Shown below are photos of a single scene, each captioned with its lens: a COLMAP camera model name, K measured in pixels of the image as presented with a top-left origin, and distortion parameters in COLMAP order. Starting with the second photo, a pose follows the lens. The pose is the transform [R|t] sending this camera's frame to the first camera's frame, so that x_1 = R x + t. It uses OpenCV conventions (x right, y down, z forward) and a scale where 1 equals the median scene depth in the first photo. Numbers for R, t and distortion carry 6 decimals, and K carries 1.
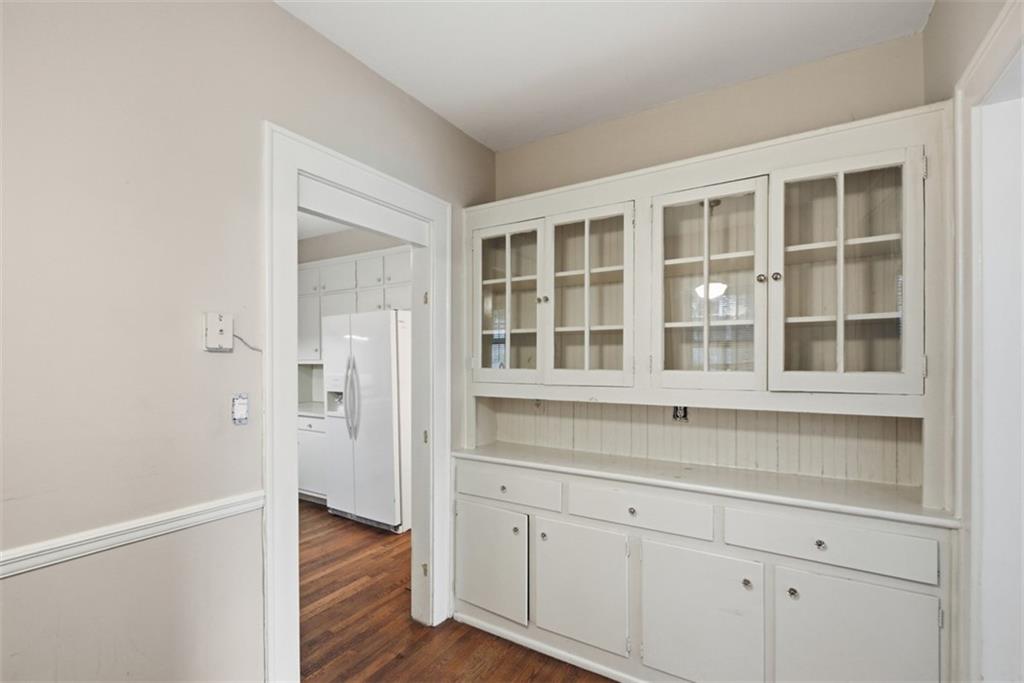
lens RADIAL K [[448.2, 0, 514.5], [0, 448.2, 360.9], [0, 0, 1]] dist [-0.000054, -0.000012]
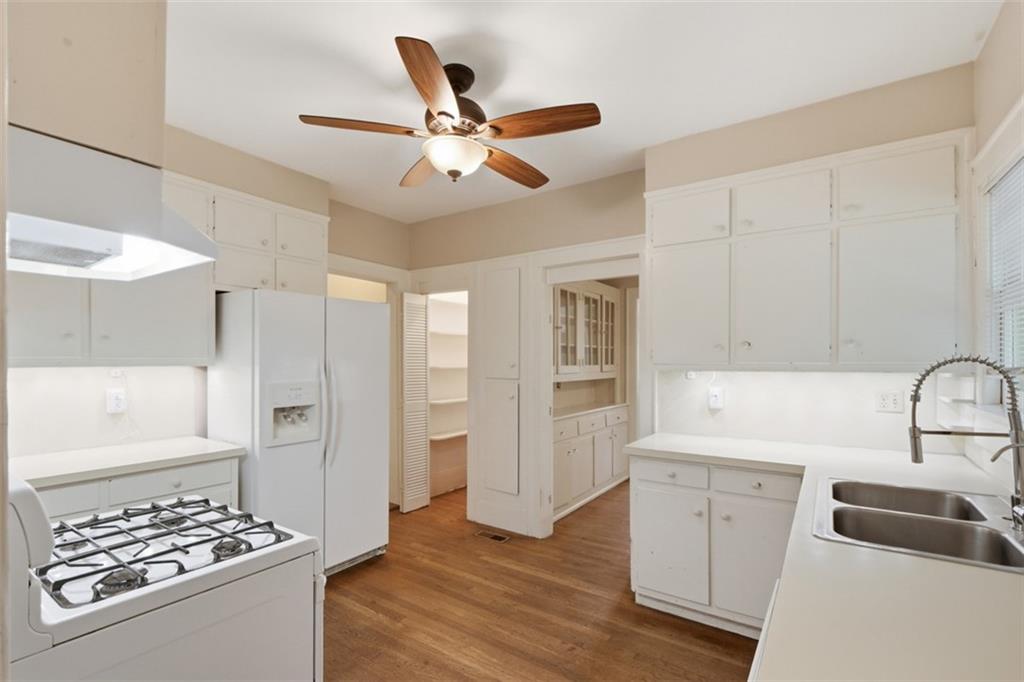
lens RADIAL K [[468.2, 0, 511.8], [0, 468.2, 359.7], [0, 0, 1]] dist [-0.000297, -0.000096]
pose [[0.045432, 0.004894, 0.998955, -1.827145], [-0.000998, 0.999988, -0.004854, 0.004140], [-0.998967, -0.000777, 0.045436, 1.081124]]
